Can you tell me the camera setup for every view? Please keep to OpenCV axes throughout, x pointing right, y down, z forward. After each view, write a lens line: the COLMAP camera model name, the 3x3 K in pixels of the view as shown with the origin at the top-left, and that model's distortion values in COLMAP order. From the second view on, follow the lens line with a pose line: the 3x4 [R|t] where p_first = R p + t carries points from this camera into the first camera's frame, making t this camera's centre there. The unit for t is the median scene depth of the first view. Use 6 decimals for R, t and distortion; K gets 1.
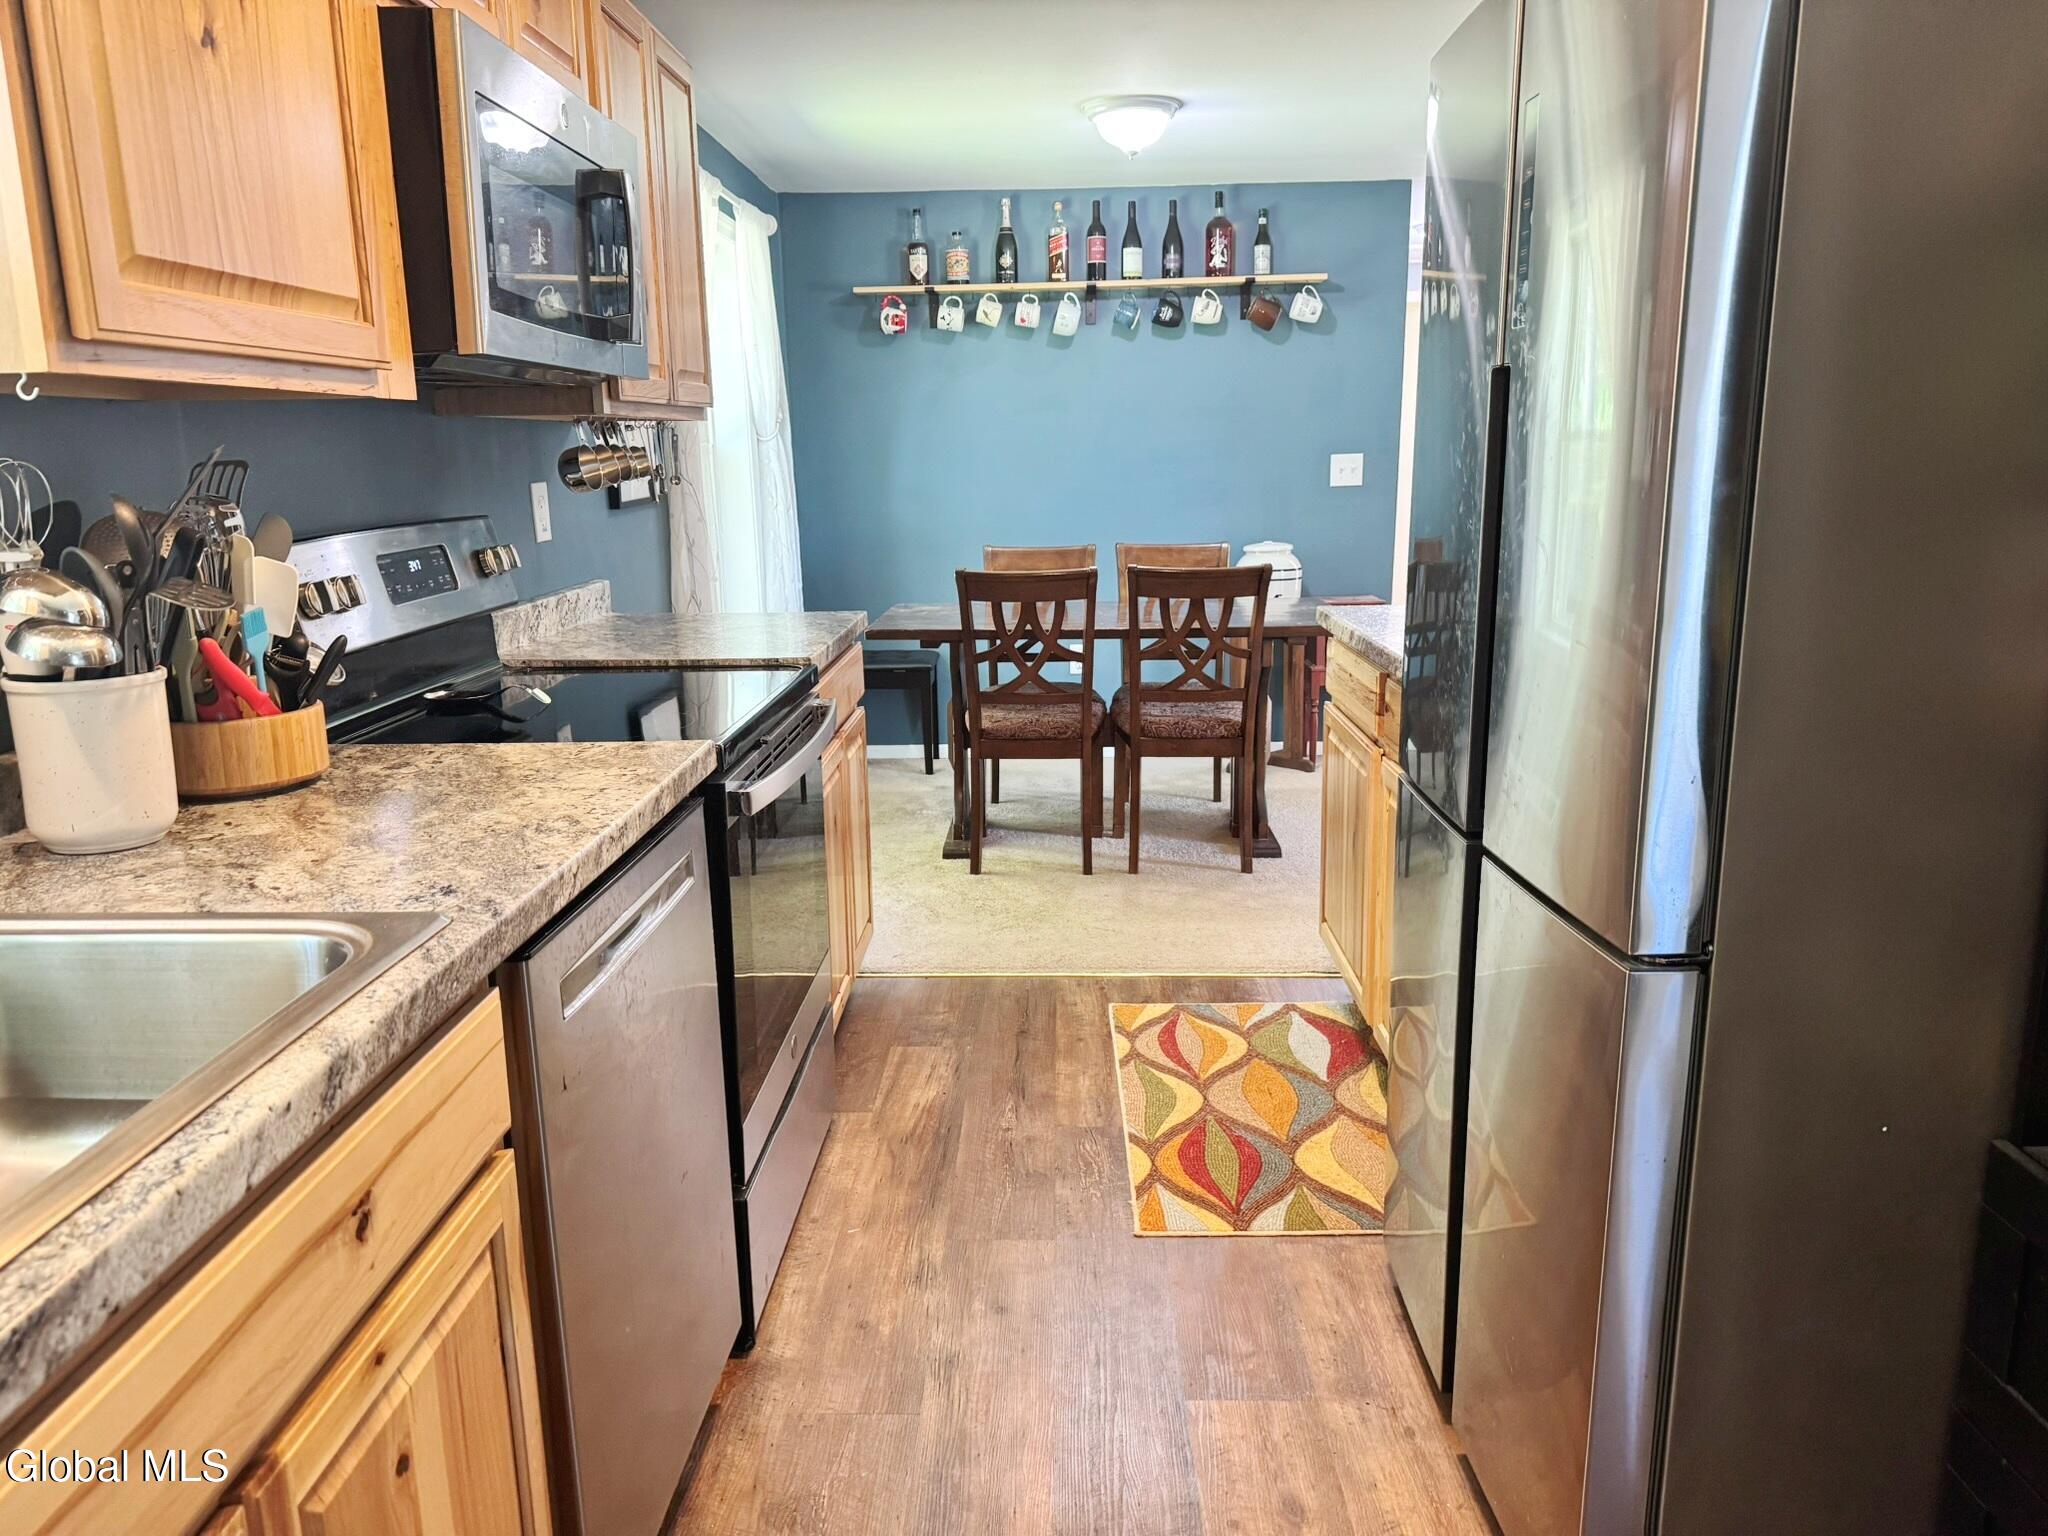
lens RADIAL K [[1441.8, 0, 1030.1], [0, 1441.8, 782.6], [0, 0, 1]] dist [0.094241, -0.130133]
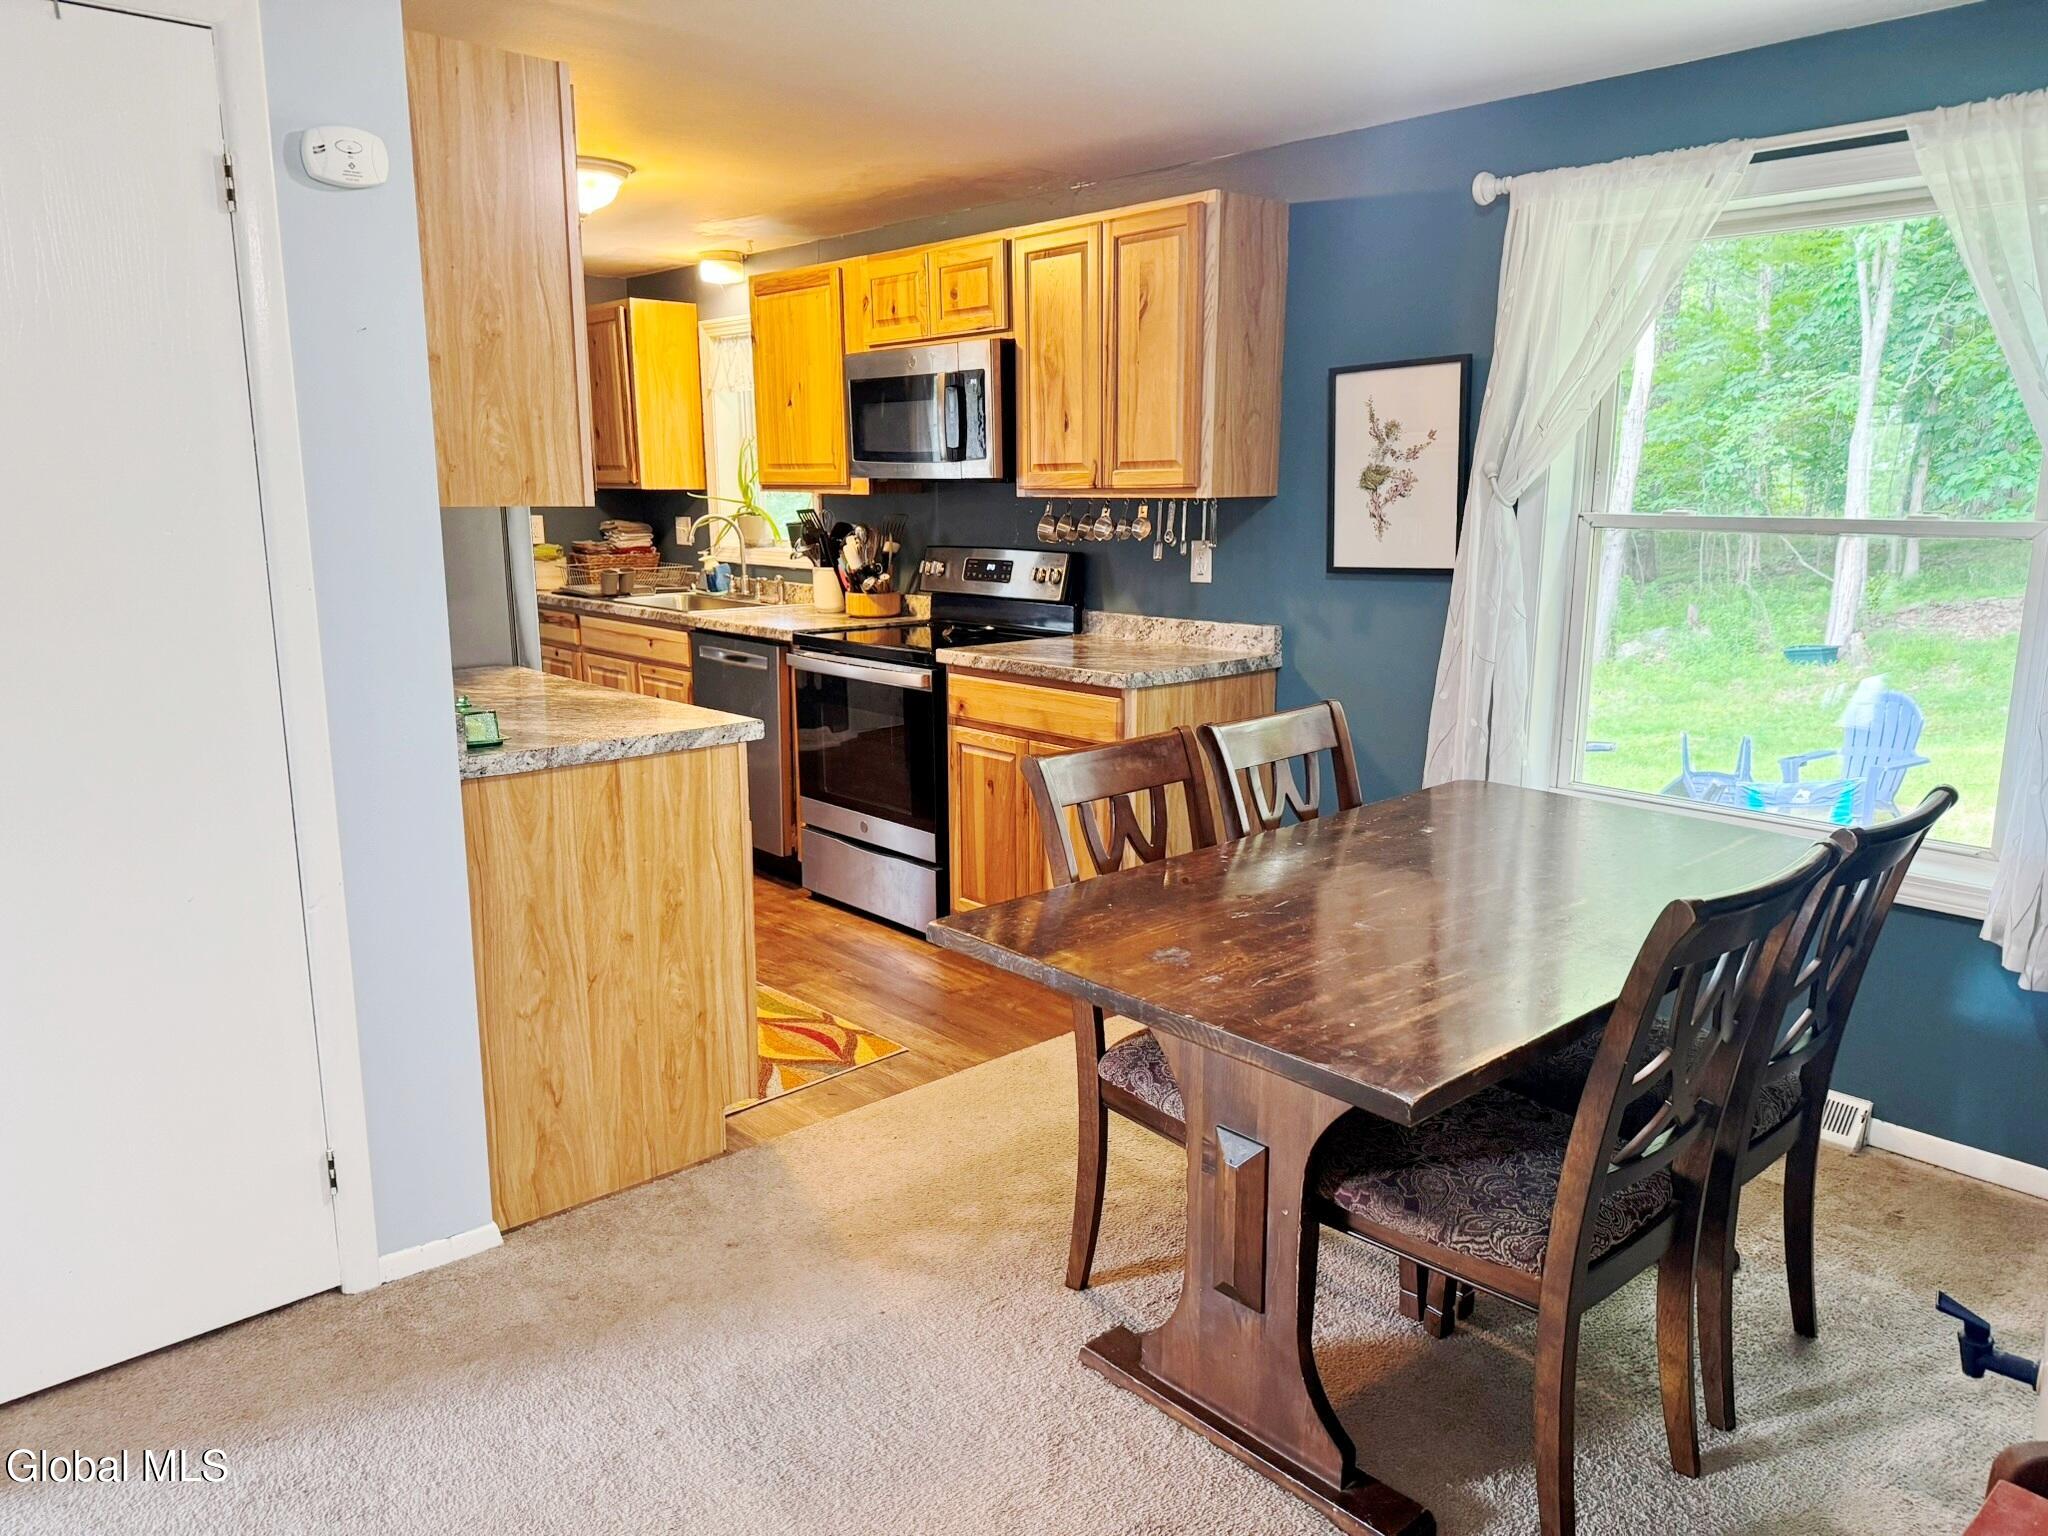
lens RADIAL K [[1441.8, 0, 1030.1], [0, 1441.8, 782.6], [0, 0, 1]] dist [0.094241, -0.130133]
pose [[-0.723901, 0.162771, -0.670427, 0.820347], [-0.137837, 0.918054, 0.371722, -0.530050], [0.675994, 0.361500, -0.642145, 2.041398]]
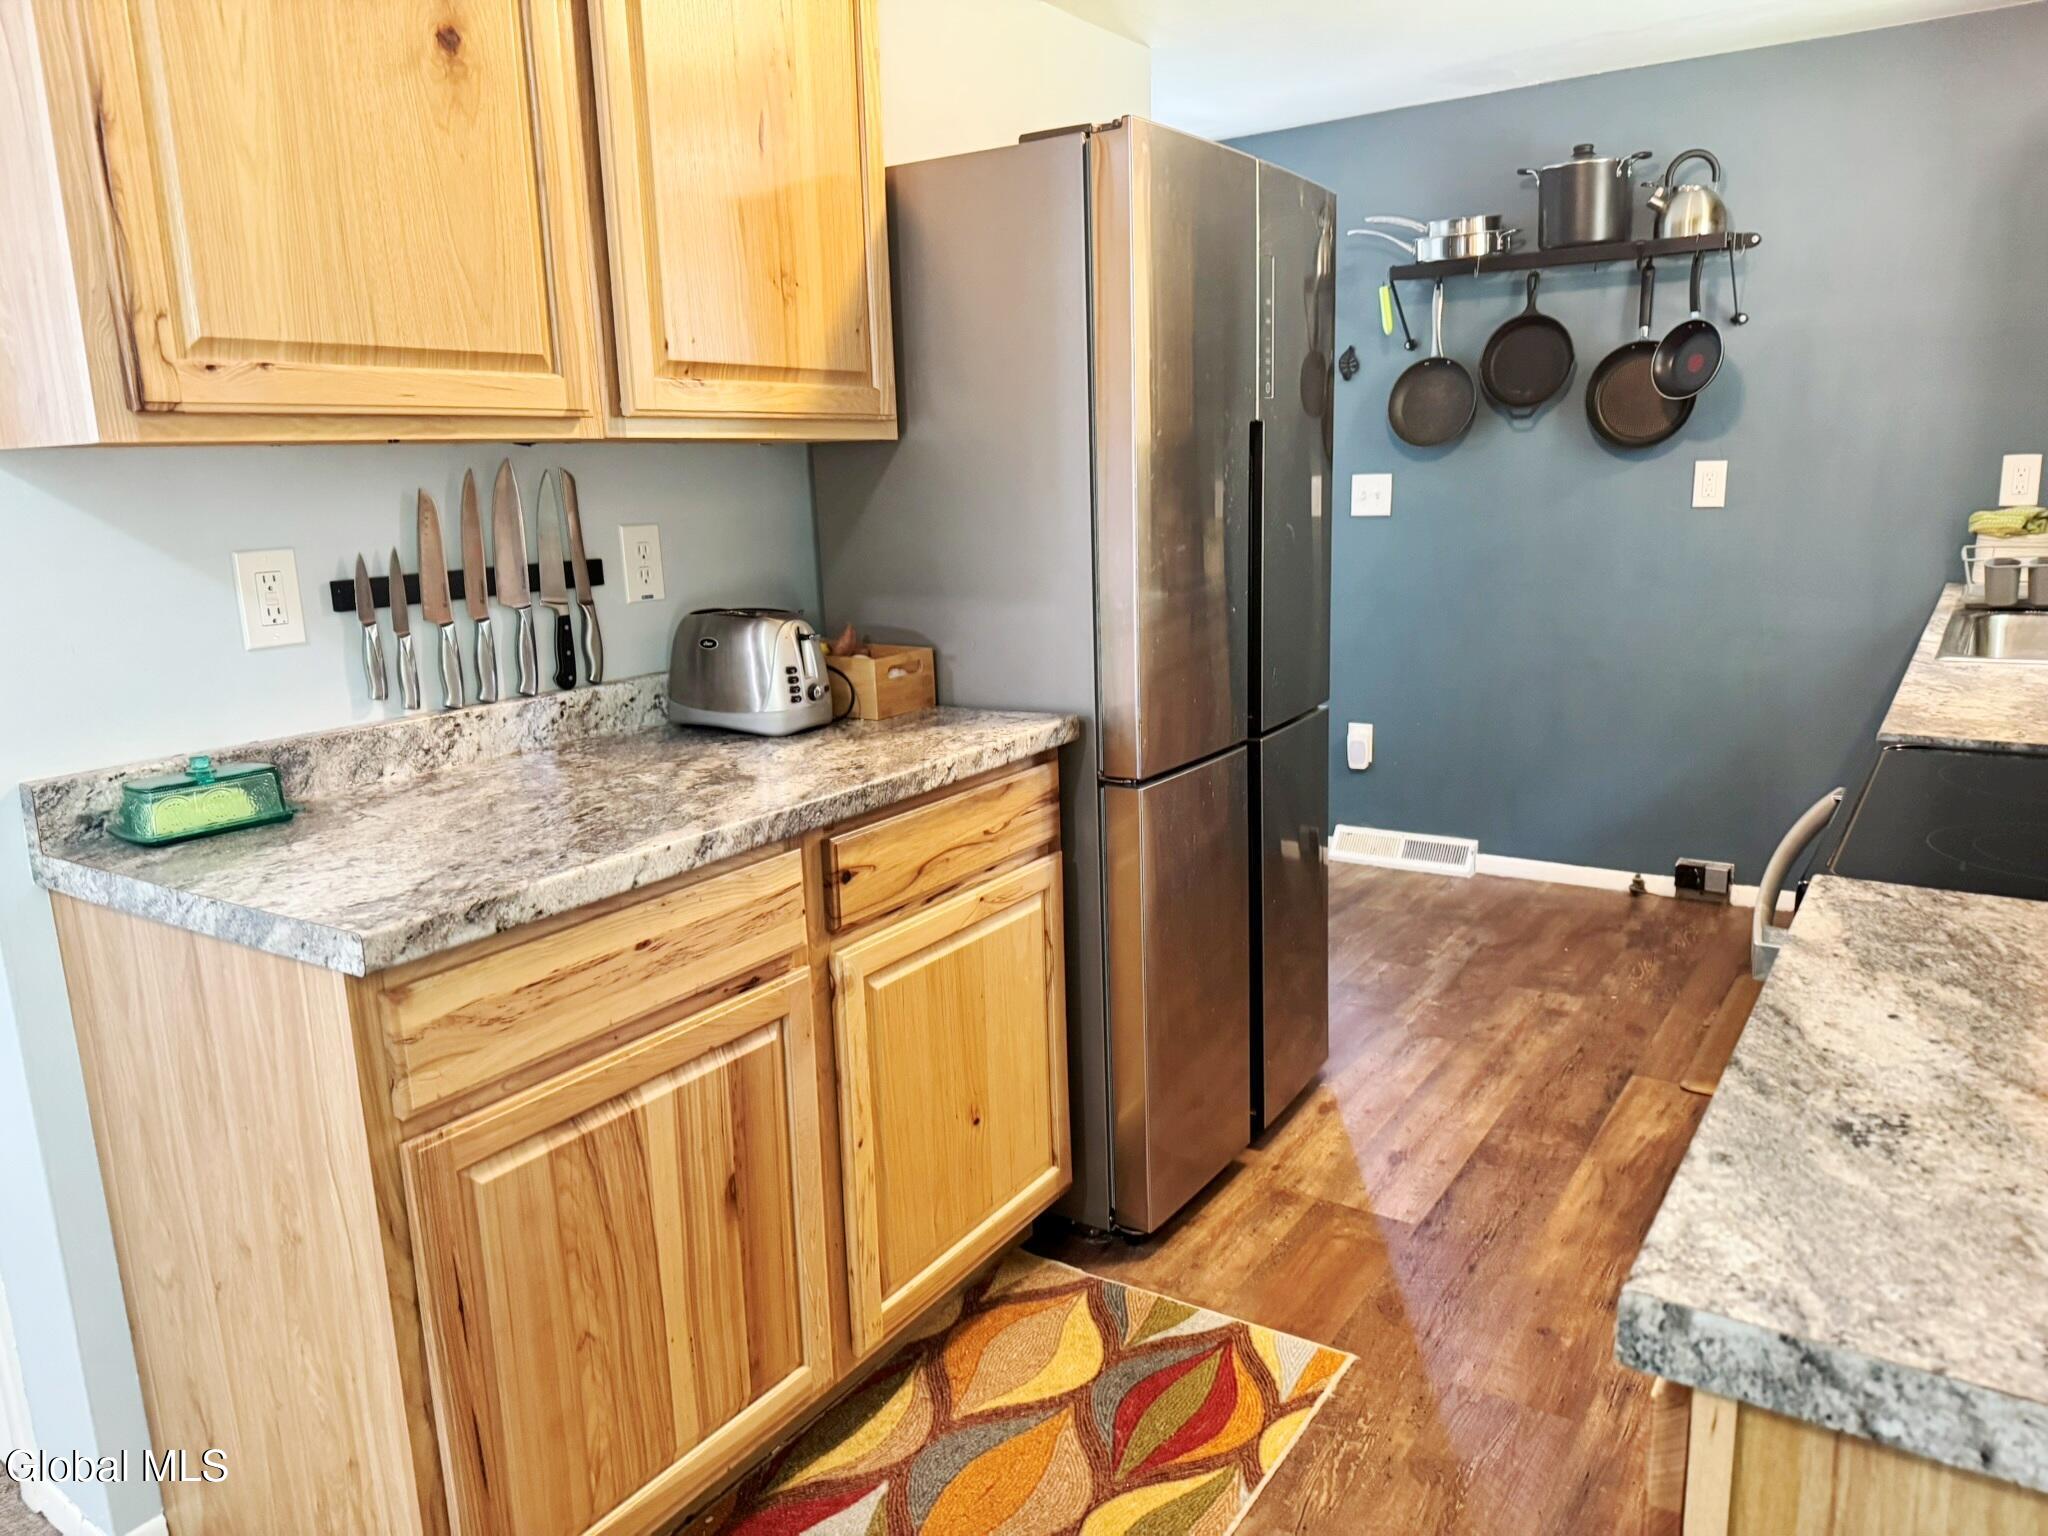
lens RADIAL K [[1448.2, 0, 1027.7], [0, 1448.2, 766.4], [0, 0, 1]] dist [0.079275, -0.111022]
pose [[-0.845051, -0.060968, 0.531199, -0.182685], [0.167722, 0.913109, 0.371620, -0.331299], [-0.507699, 0.403131, -0.761398, 1.426549]]
